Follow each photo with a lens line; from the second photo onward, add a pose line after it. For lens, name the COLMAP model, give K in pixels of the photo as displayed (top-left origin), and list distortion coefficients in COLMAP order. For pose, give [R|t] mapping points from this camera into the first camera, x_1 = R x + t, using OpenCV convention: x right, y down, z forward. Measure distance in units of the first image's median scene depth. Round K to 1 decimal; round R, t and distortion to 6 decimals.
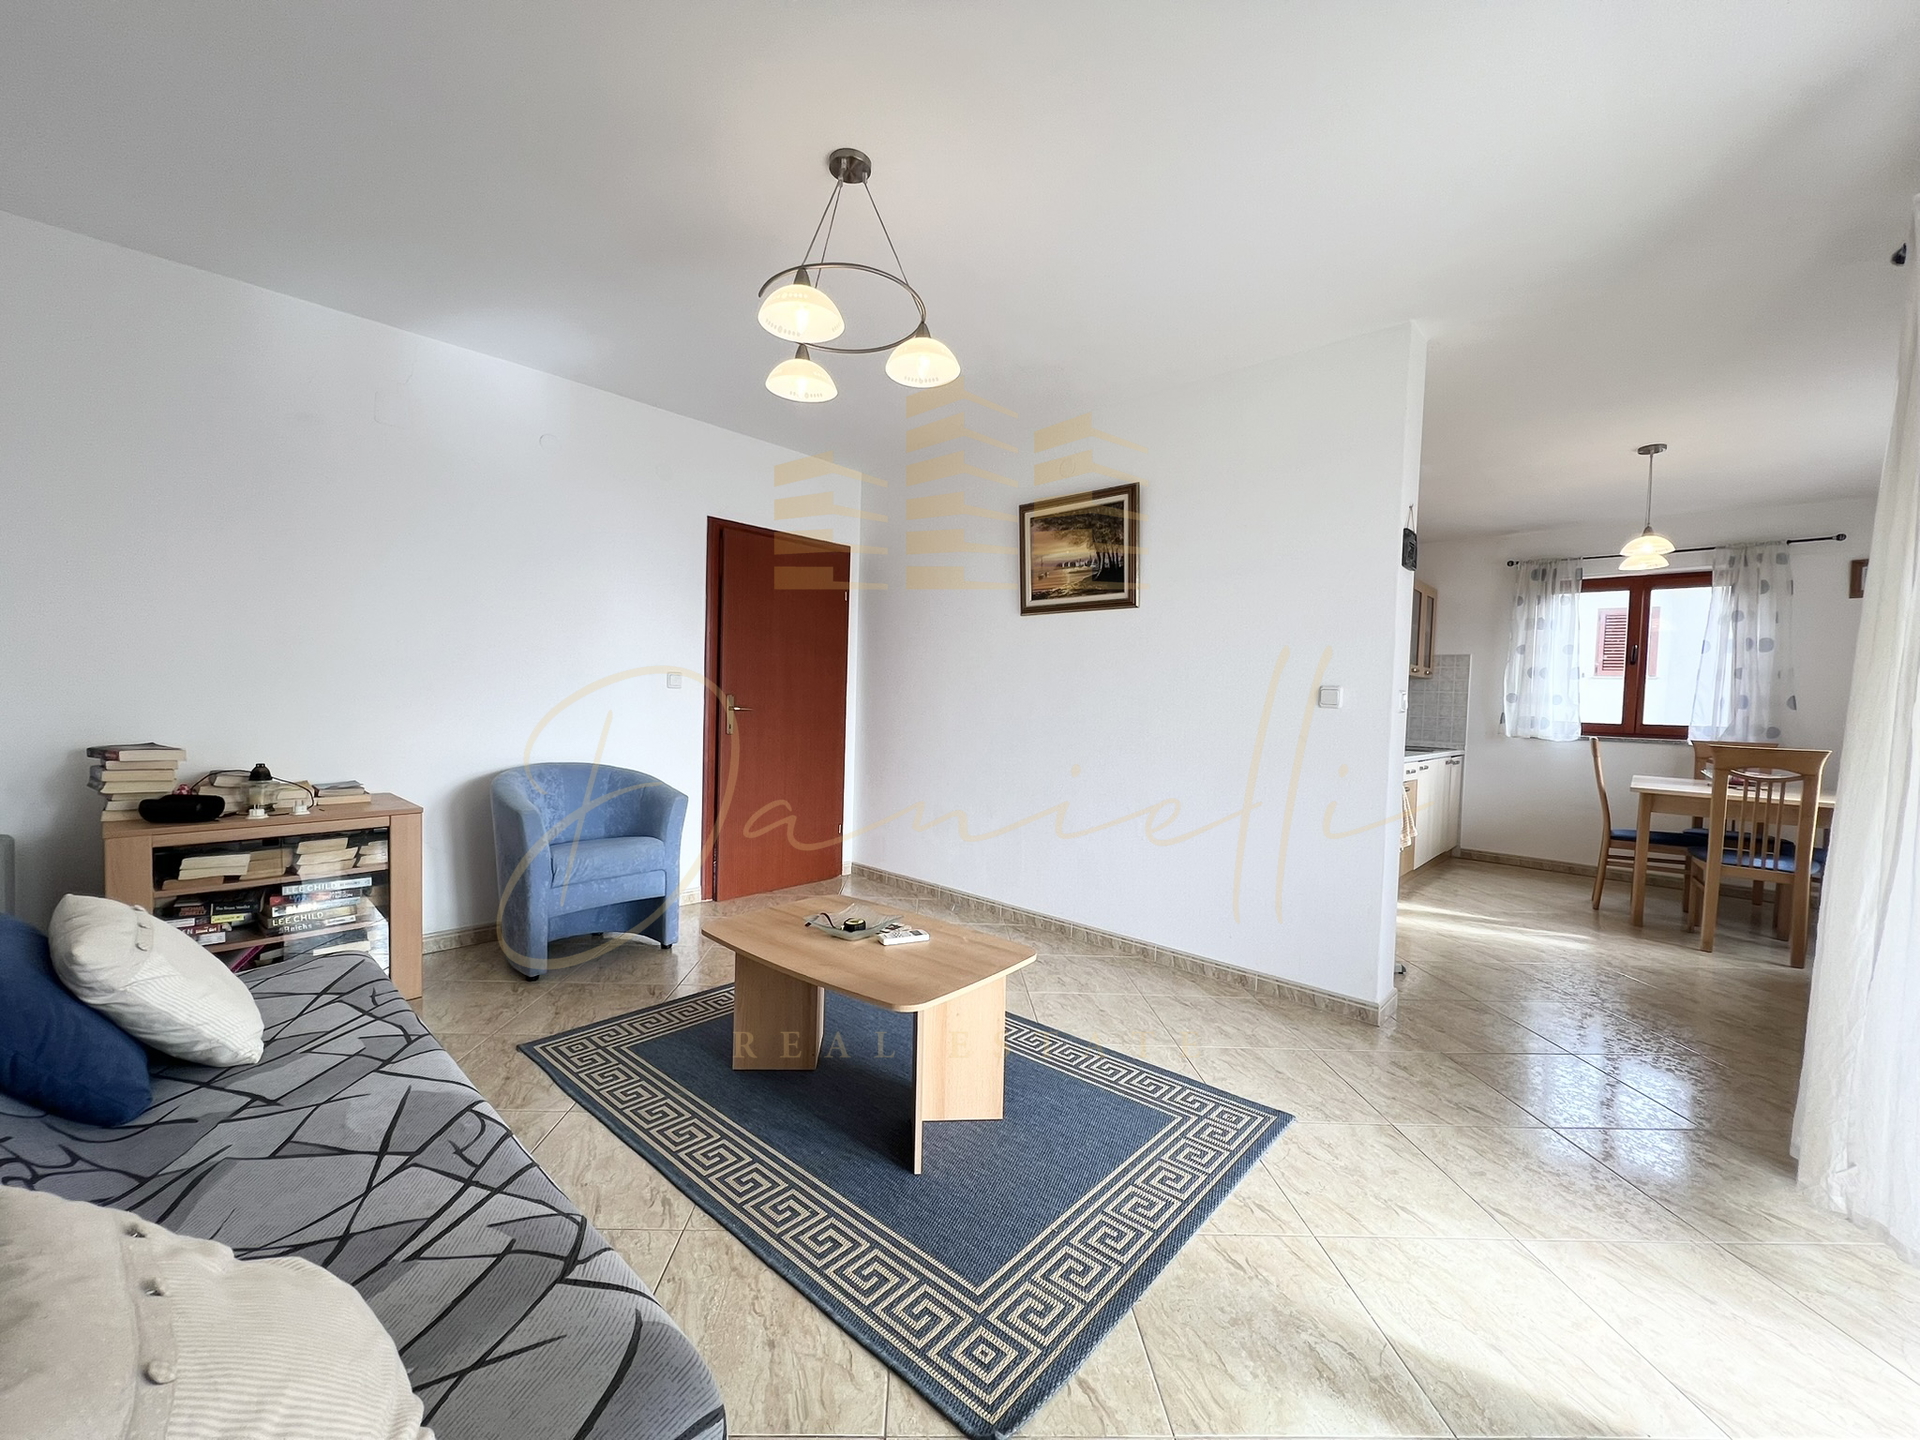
lens RADIAL K [[764.9, 0, 954.2], [0, 764.9, 721.7], [0, 0, 1]] dist [-0.001152, 0.000003]
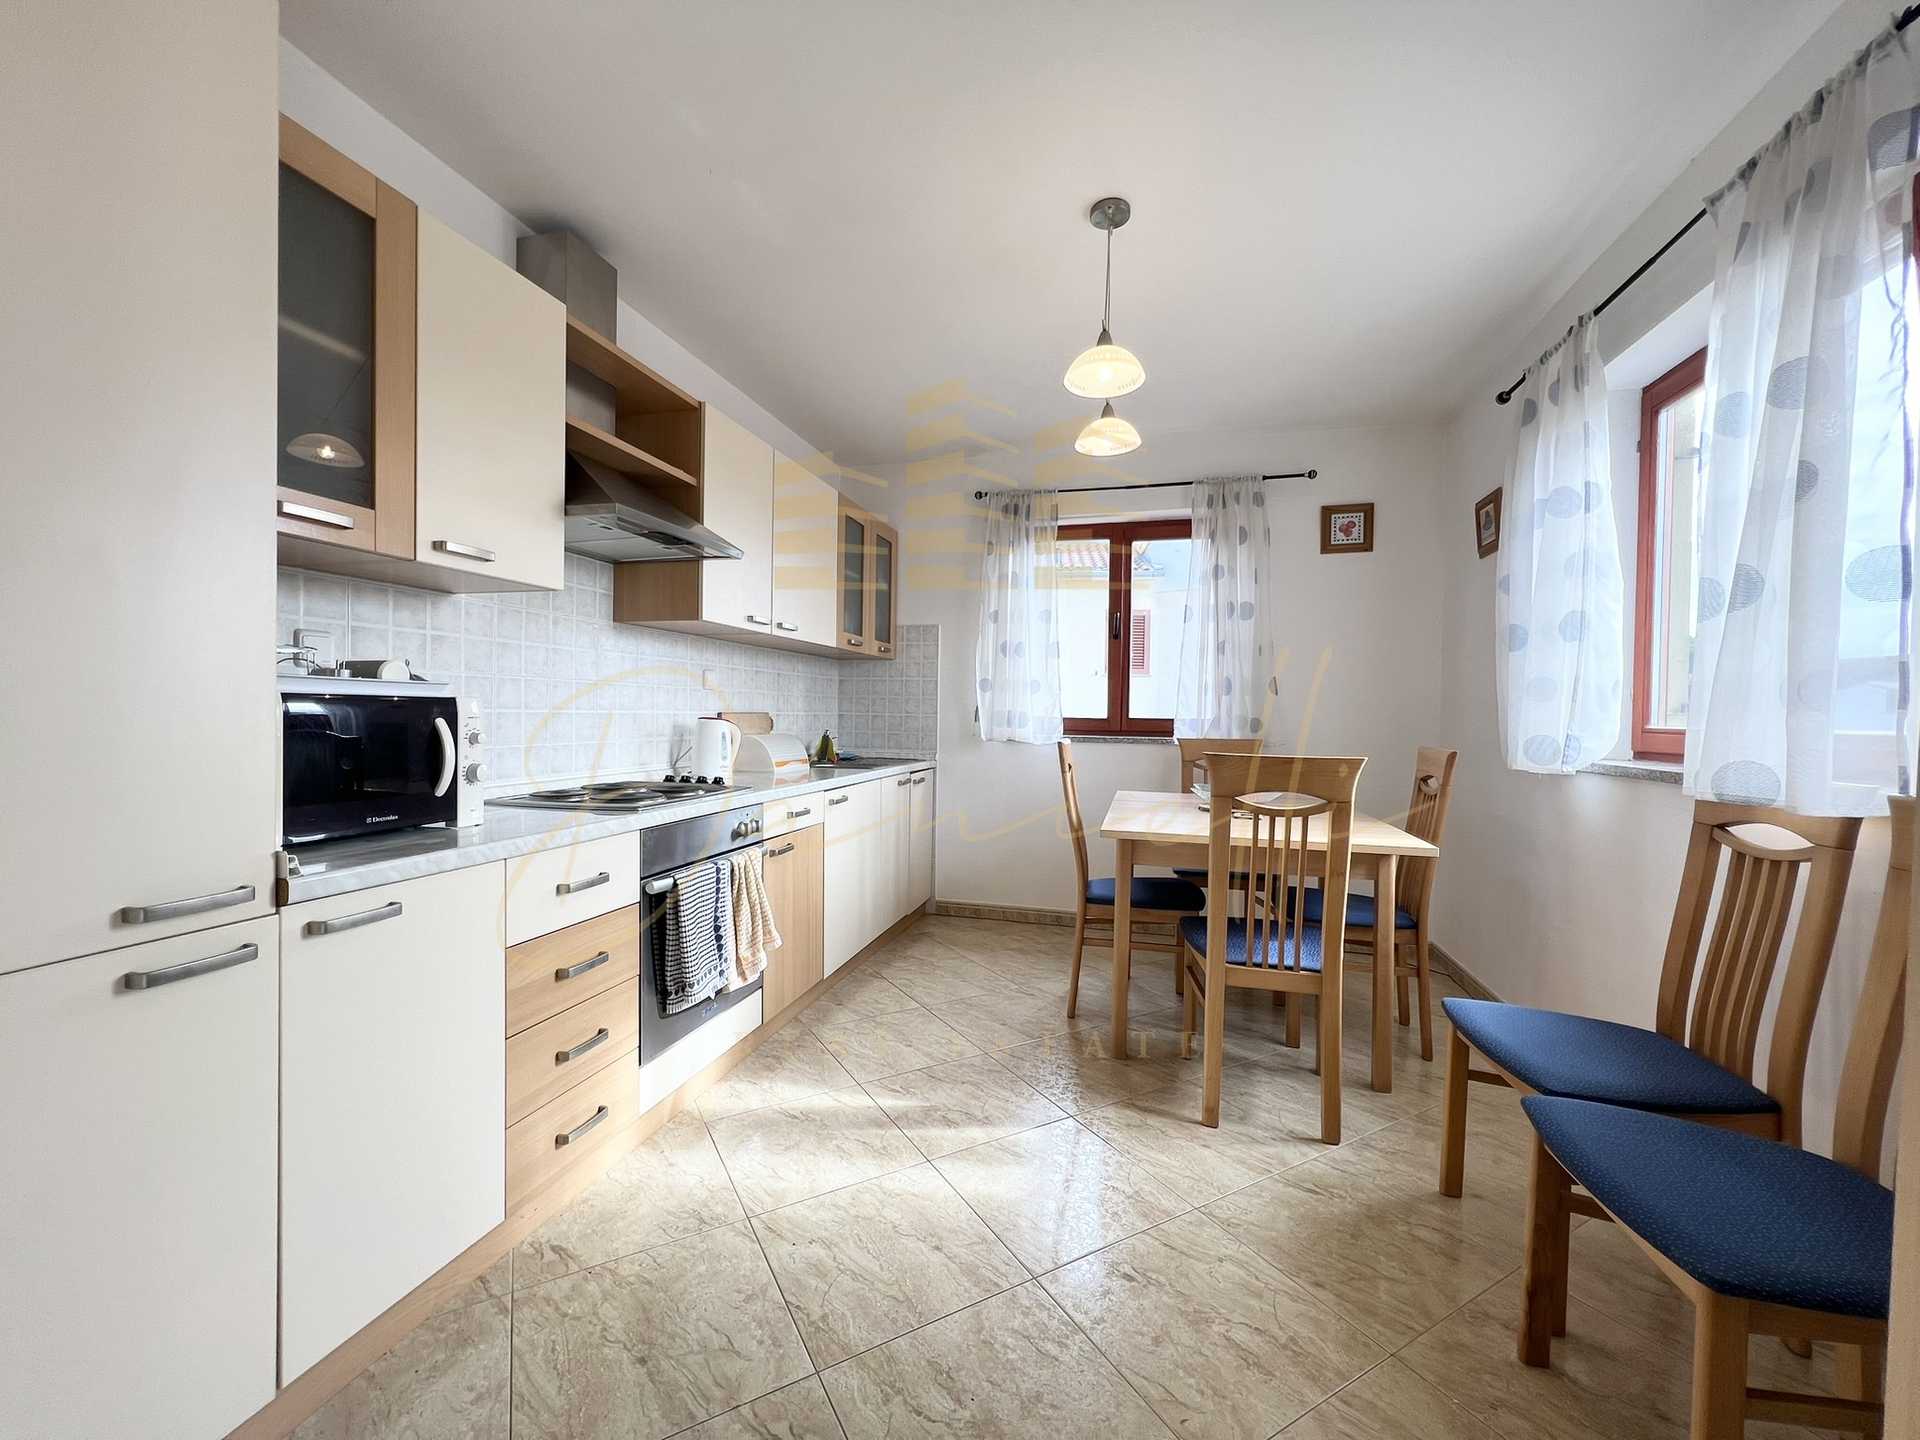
lens RADIAL K [[771.4, 0, 960.0], [0, 771.4, 720.0], [0, 0, 1]] dist [-0.003102, -0.000272]
pose [[0.879460, -0.022611, 0.475436, 0.457276], [0.028026, 0.999598, -0.004302, 0.004359], [-0.475147, 0.017108, 0.879740, 0.476764]]
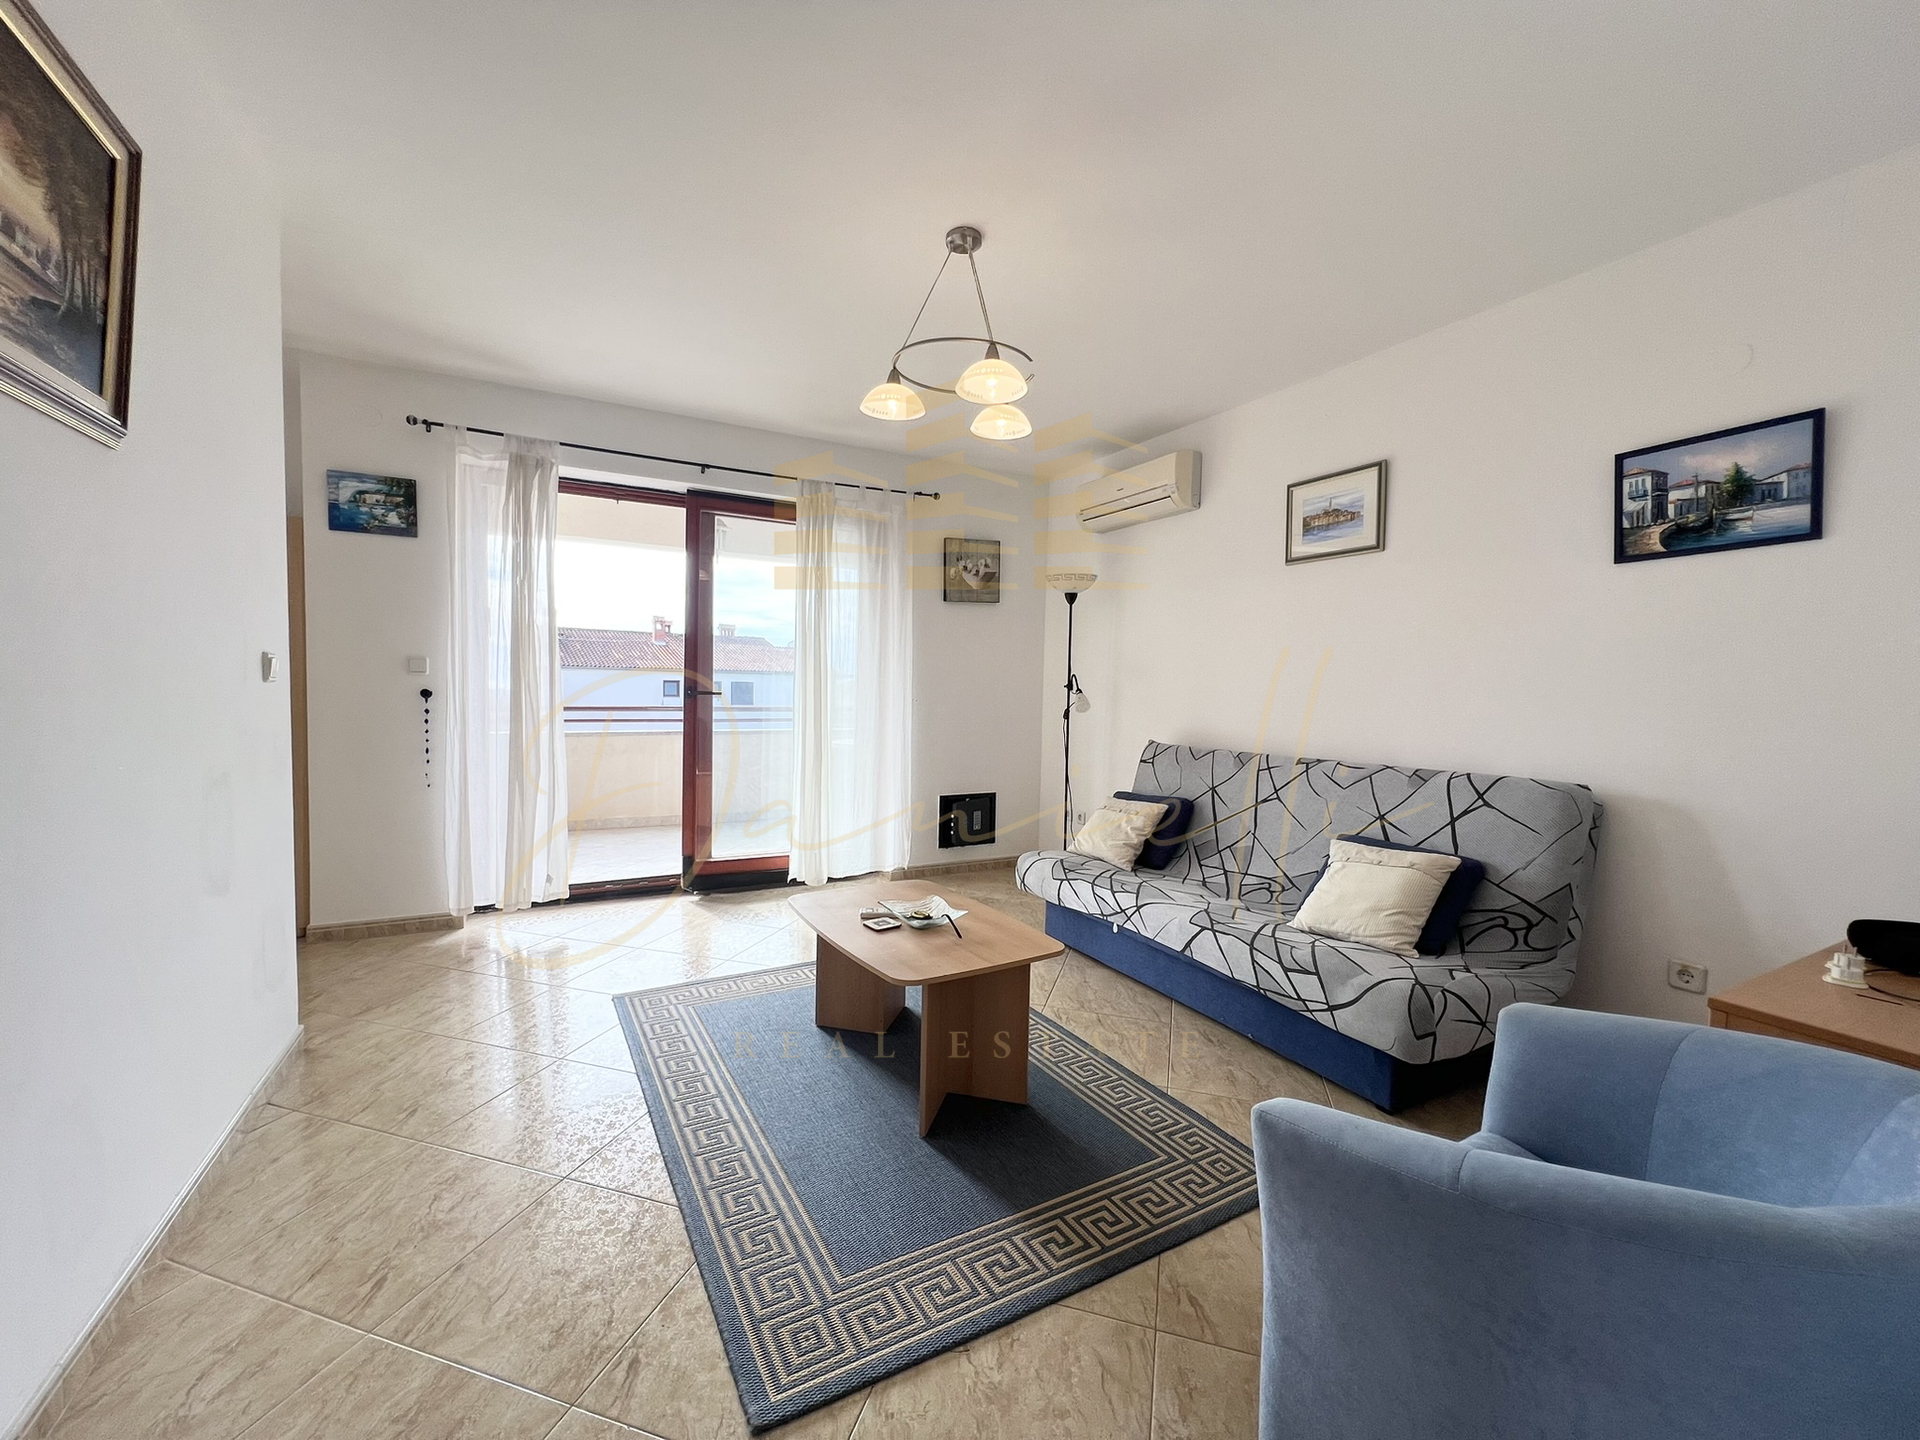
lens RADIAL K [[764.9, 0, 954.2], [0, 764.9, 721.7], [0, 0, 1]] dist [-0.001152, 0.000003]
pose [[-0.944059, -0.069886, 0.322286, -0.229011], [-0.042975, 0.995025, 0.089881, -0.045019], [-0.326964, 0.071003, -0.942366, 0.907323]]
